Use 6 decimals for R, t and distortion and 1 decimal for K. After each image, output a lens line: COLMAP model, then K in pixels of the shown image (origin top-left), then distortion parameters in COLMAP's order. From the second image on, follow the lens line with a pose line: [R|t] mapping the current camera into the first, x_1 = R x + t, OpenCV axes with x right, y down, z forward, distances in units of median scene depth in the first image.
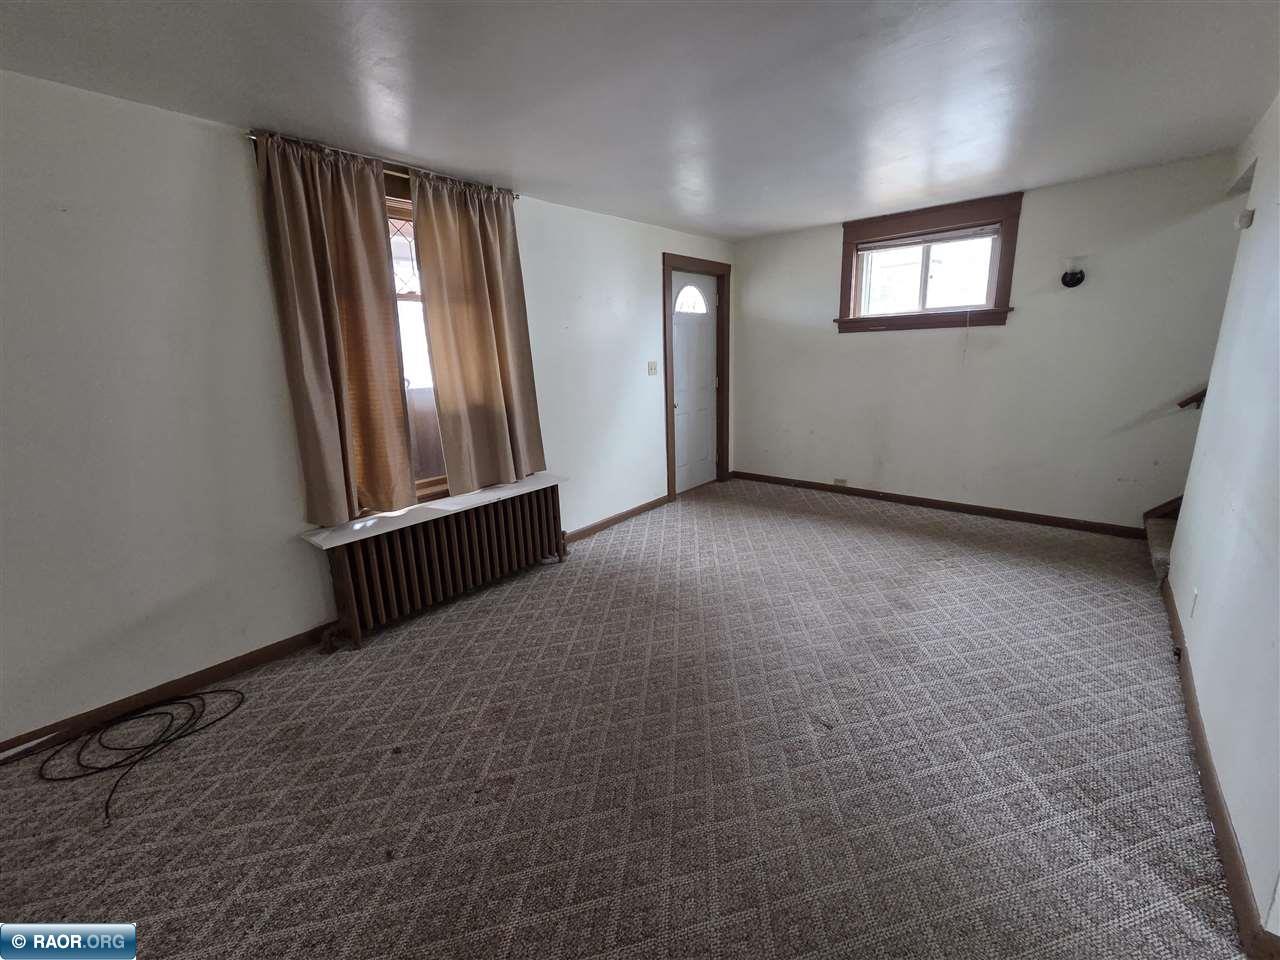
lens RADIAL K [[527.0, 0, 630.2], [0, 527.0, 475.9], [0, 0, 1]] dist [0.006758, -0.001033]
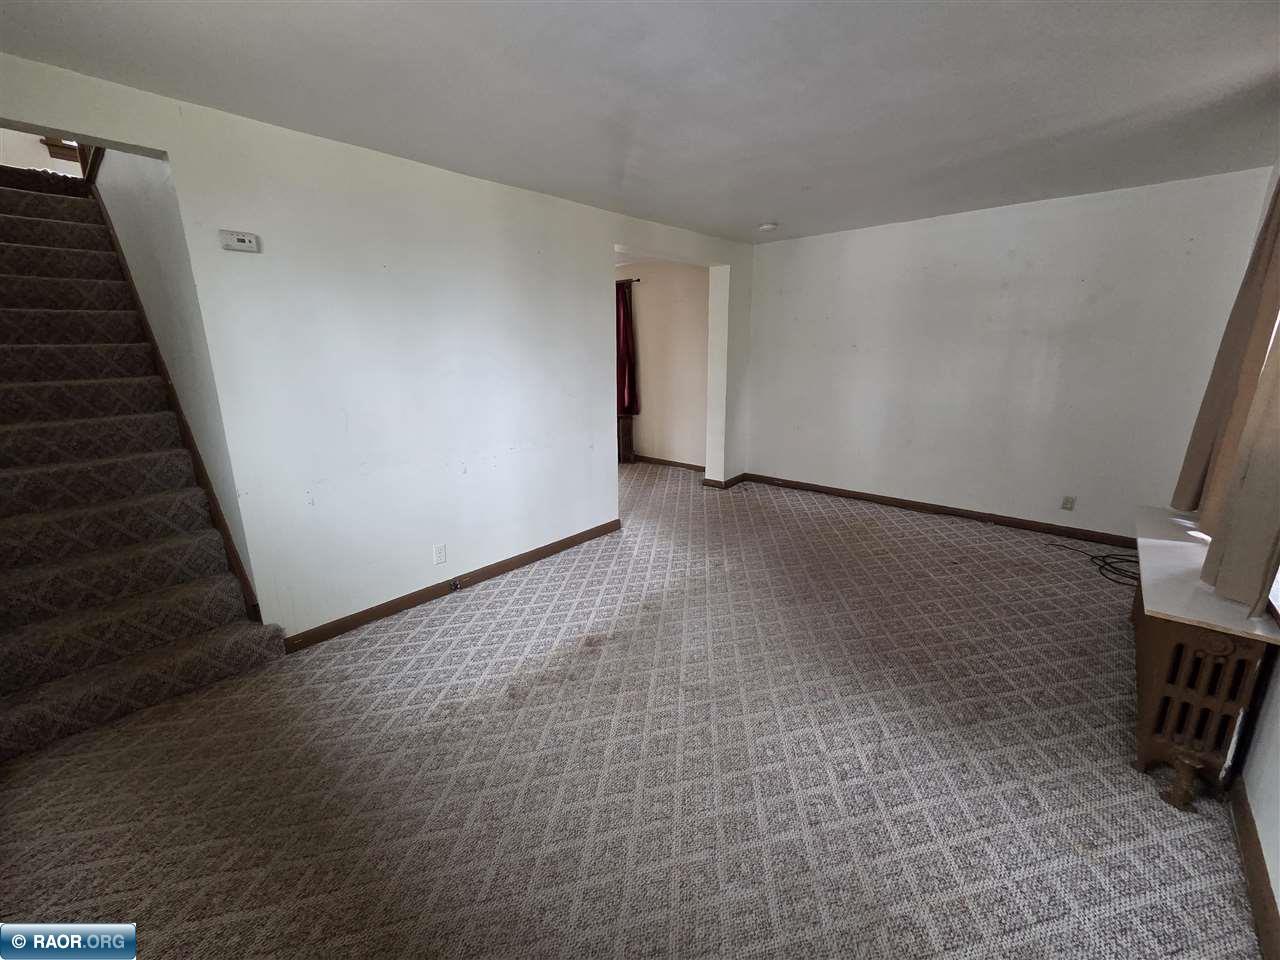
lens RADIAL K [[527.0, 0, 630.4], [0, 527.0, 475.9], [0, 0, 1]] dist [0.006758, -0.001033]
pose [[-0.998691, 0.042110, 0.029020, 0.306785], [0.050696, 0.889927, 0.453277, -0.316299], [-0.006738, 0.454155, -0.890897, 1.251654]]
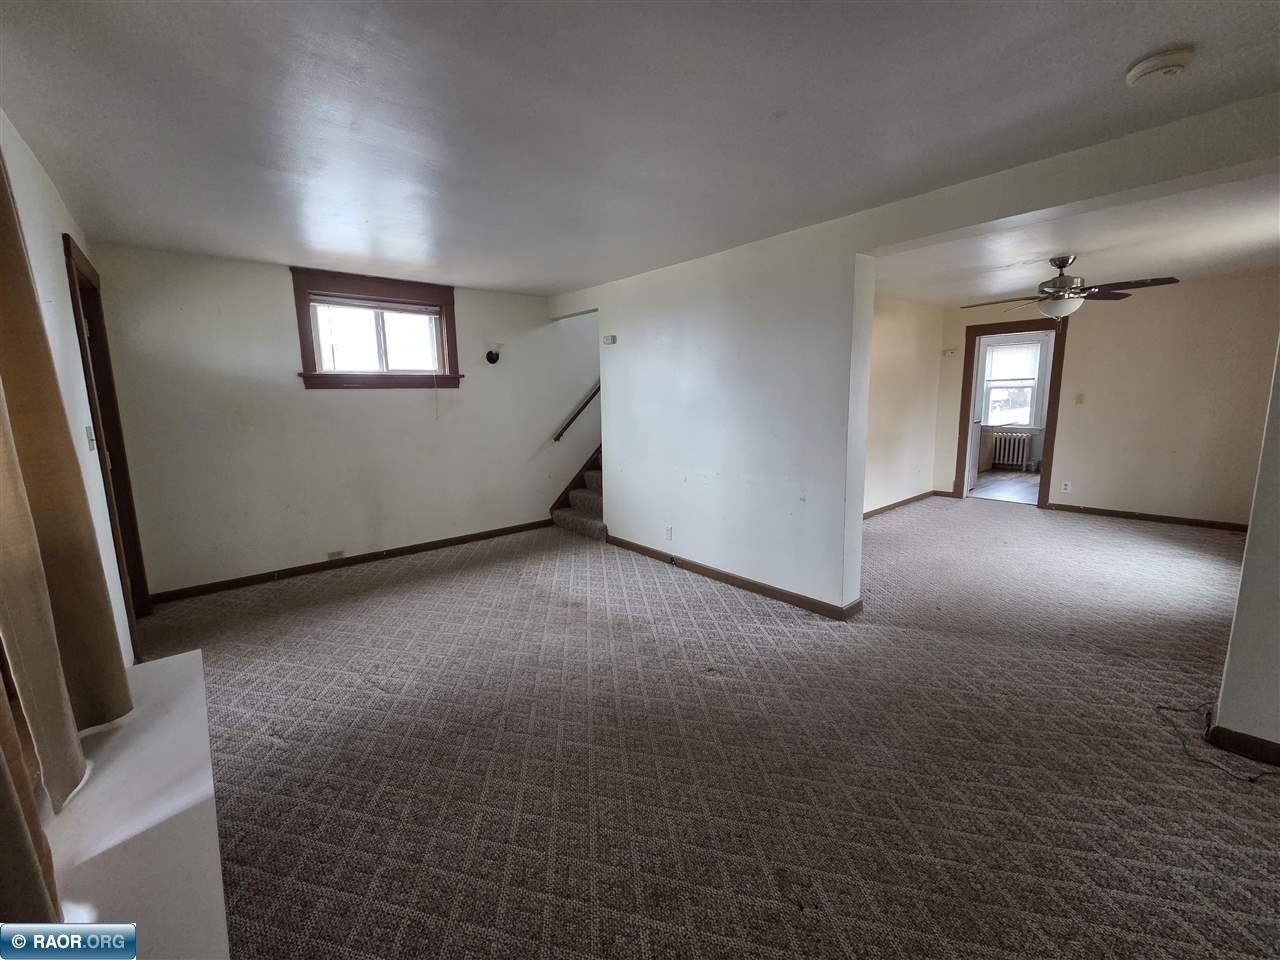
lens RADIAL K [[527.0, 0, 637.0], [0, 527.0, 475.0], [0, 0, 1]] dist [0.006758, -0.001033]
pose [[0.149870, -0.123313, 0.980986, -0.481708], [0.240389, 0.966963, 0.084825, -0.091467], [-0.959037, 0.223105, 0.174562, 0.427403]]
